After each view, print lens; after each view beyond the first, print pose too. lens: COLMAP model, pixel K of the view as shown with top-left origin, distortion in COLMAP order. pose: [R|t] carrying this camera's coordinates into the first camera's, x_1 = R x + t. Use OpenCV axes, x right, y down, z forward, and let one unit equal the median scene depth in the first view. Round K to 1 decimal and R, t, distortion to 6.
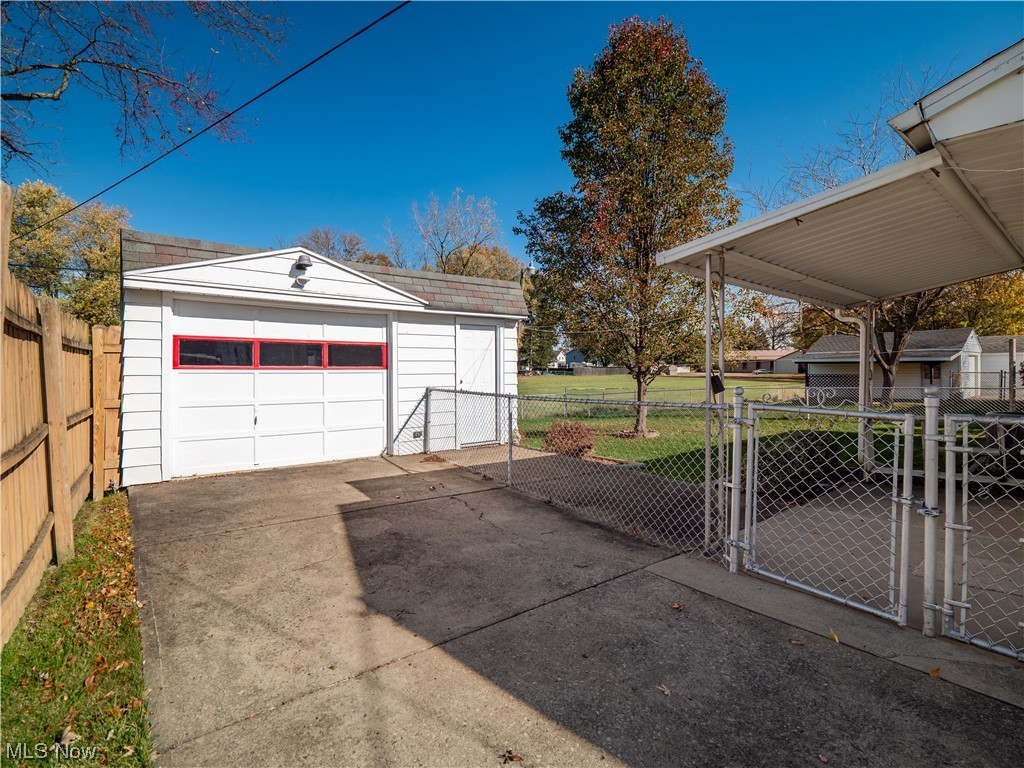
lens RADIAL K [[507.7, 0, 509.3], [0, 507.7, 376.0], [0, 0, 1]] dist [-0.015426, -0.001800]
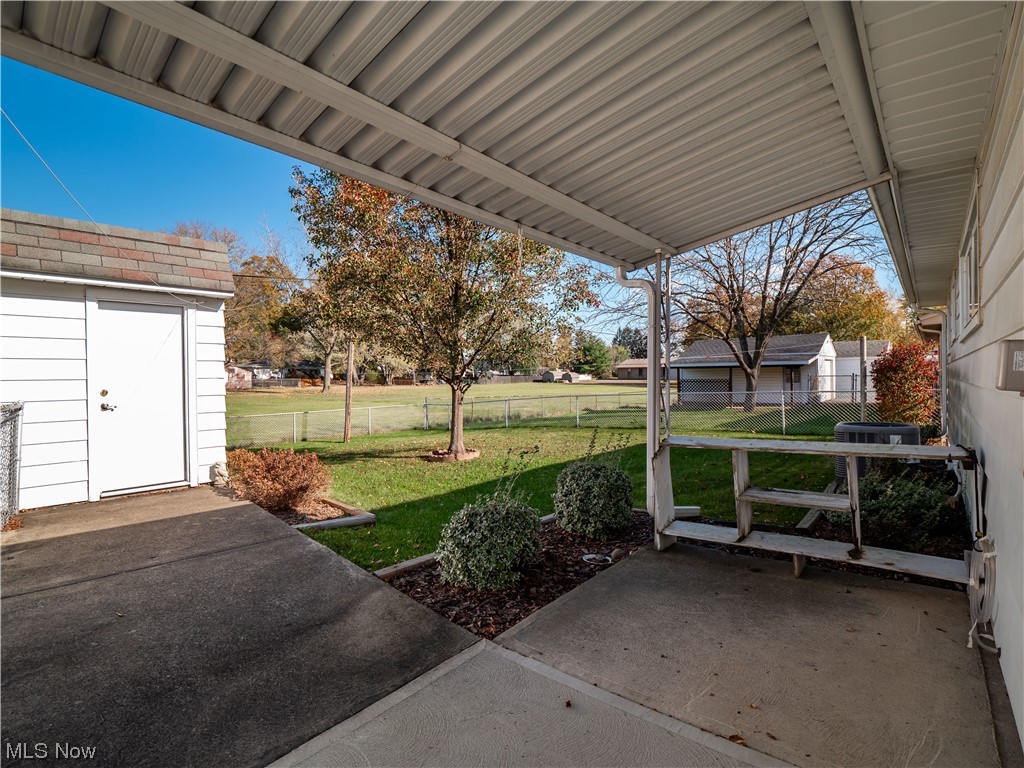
lens RADIAL K [[507.7, 0, 512.8], [0, 507.7, 382.0], [0, 0, 1]] dist [-0.015426, -0.001800]
pose [[0.983113, -0.010111, 0.182721, 0.144377], [0.011095, 0.999929, -0.004367, 0.003450], [-0.182663, 0.006321, 0.983155, 0.146120]]
